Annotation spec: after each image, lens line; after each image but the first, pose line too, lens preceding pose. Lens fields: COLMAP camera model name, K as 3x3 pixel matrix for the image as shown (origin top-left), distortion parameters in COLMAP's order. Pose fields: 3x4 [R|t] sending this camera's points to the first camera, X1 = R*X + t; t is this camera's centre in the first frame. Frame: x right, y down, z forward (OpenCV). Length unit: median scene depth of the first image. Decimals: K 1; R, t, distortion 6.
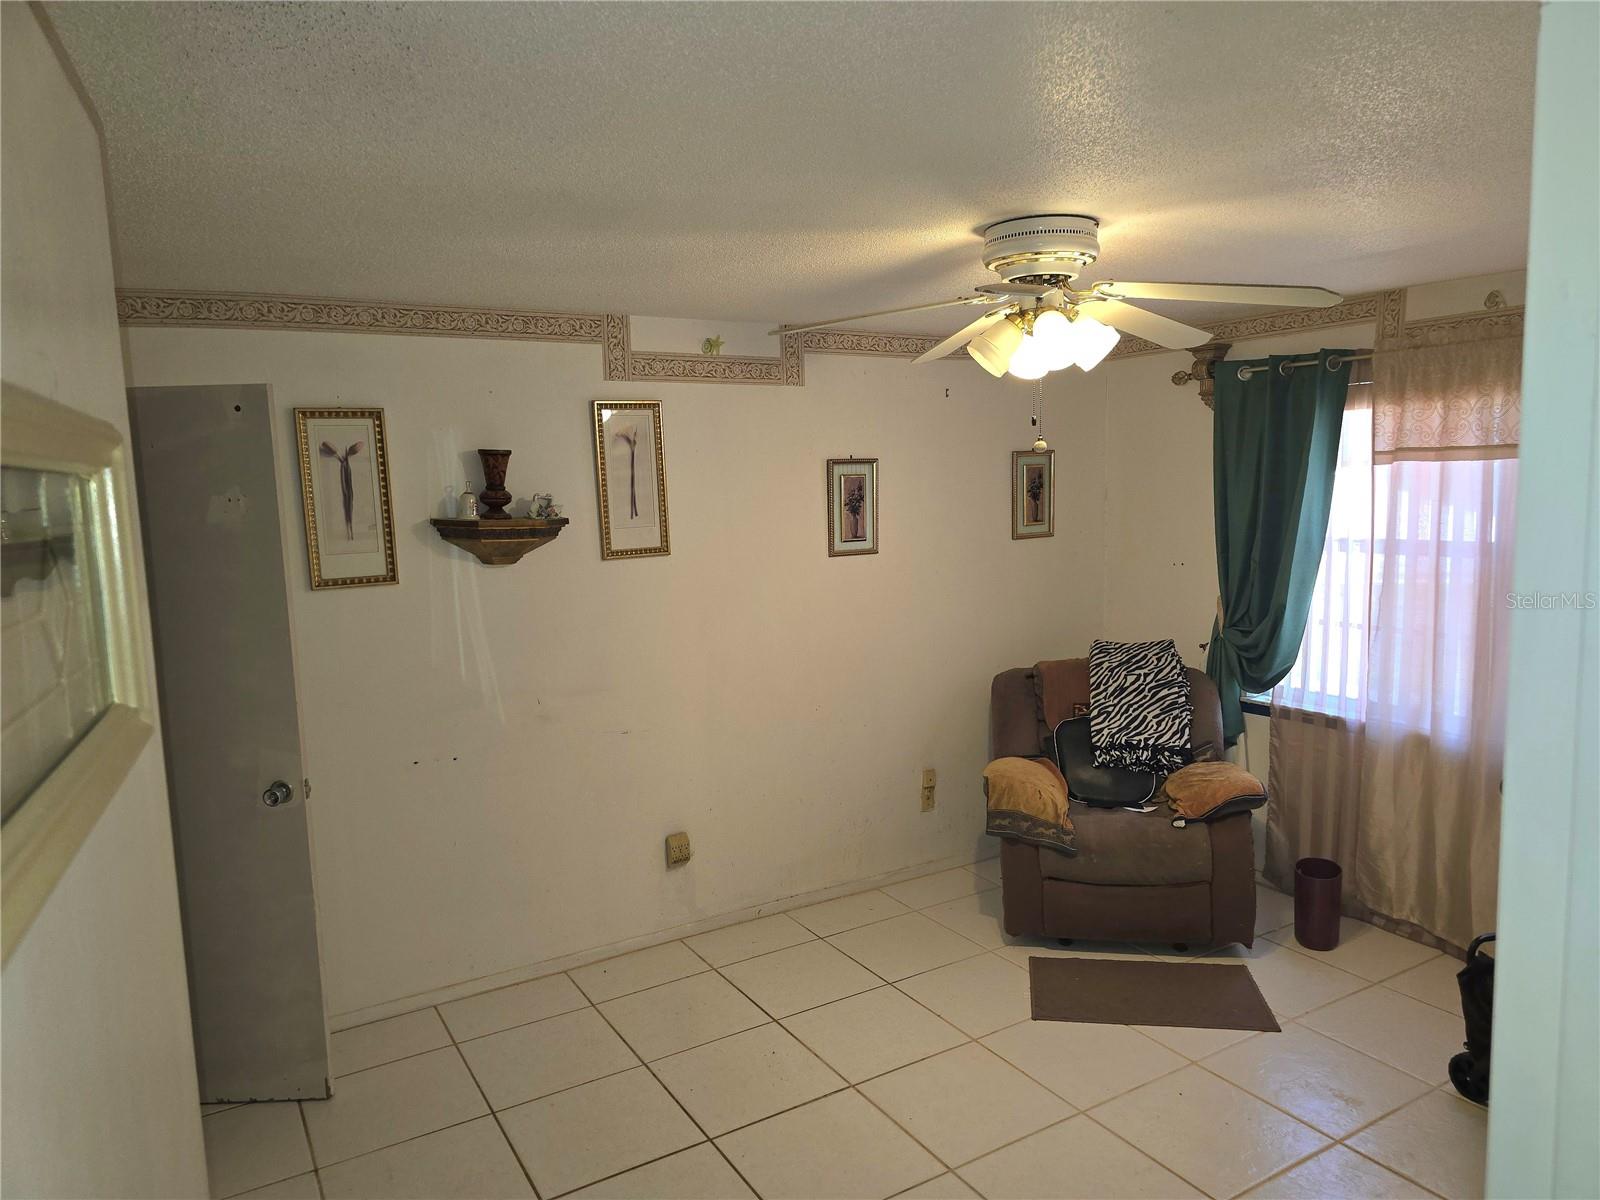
lens RADIAL K [[1068.3, 0, 800.0], [0, 1068.3, 621.5], [0, 0, 1]] dist [0.005197, -0.000572]
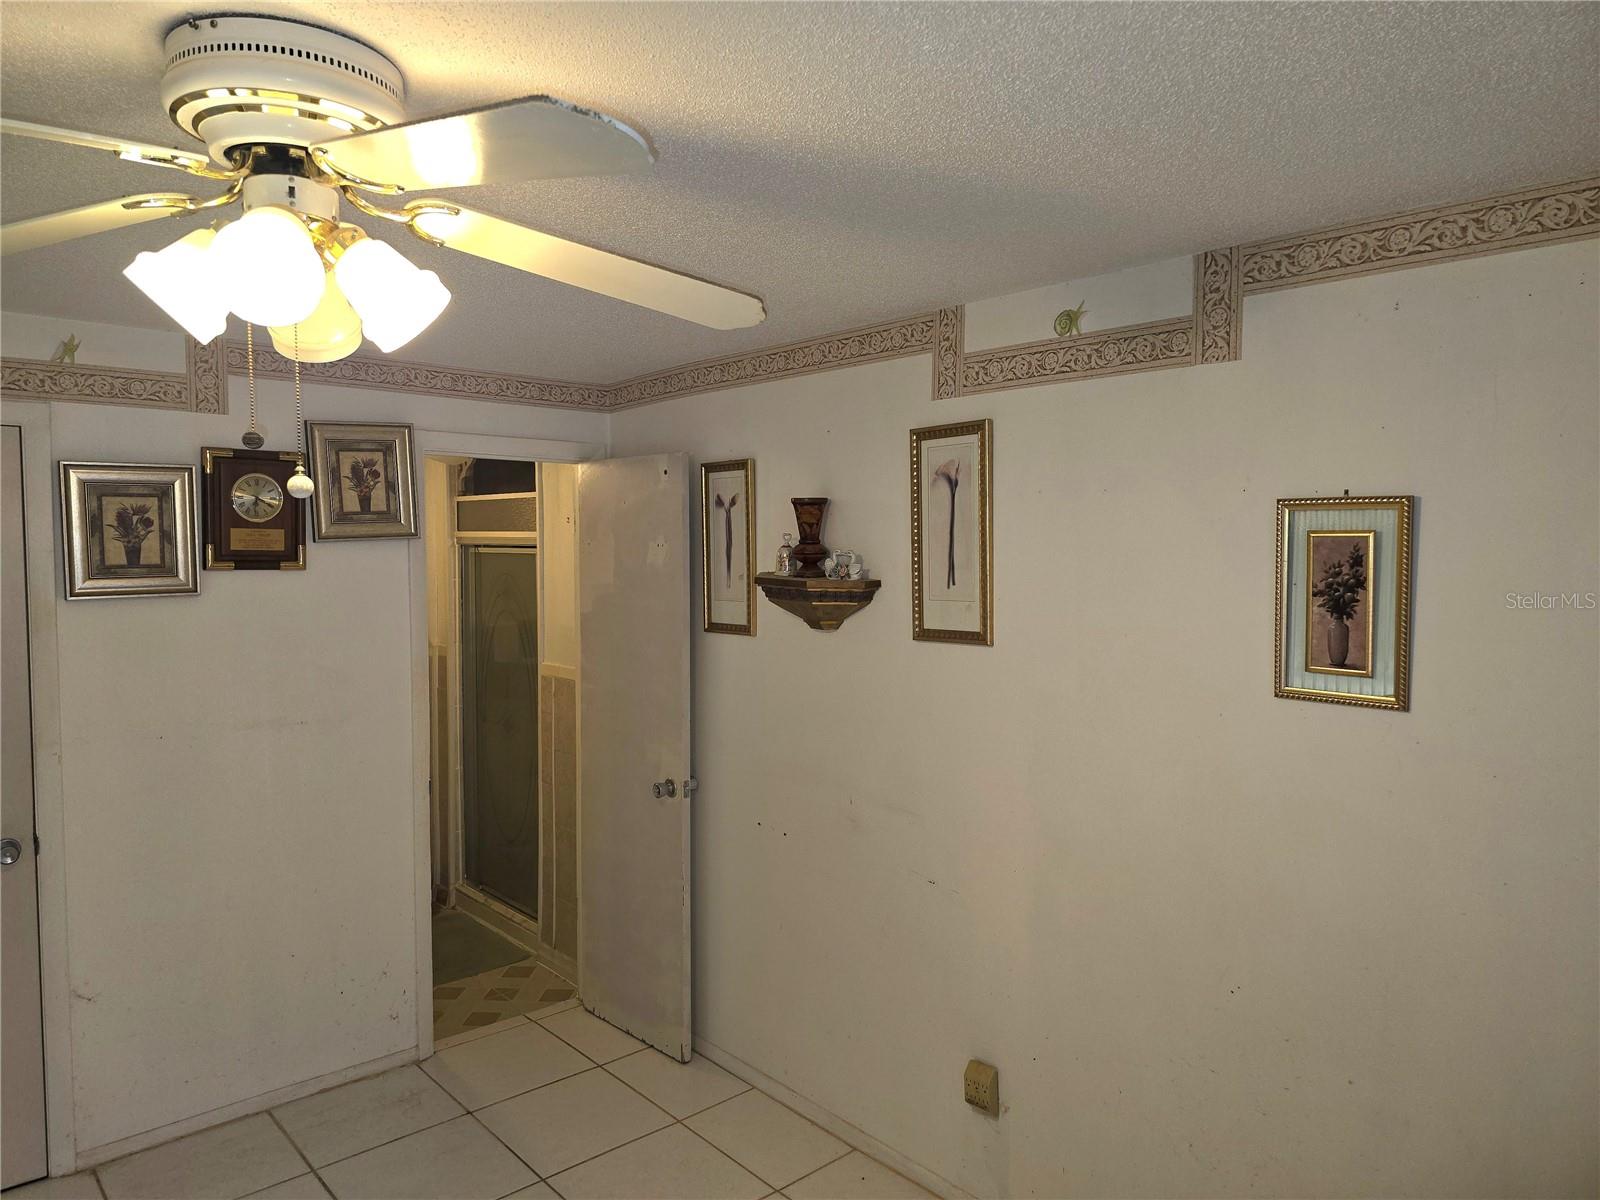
lens RADIAL K [[1060.1, 0, 800.0], [0, 1060.1, 600.0], [0, 0, 1]] dist [0.057395, -0.094292]
pose [[0.186531, 0.081282, -0.979081, 0.522411], [-0.129585, 0.989900, 0.057492, -0.117232], [0.973865, 0.116150, 0.195180, 0.770035]]
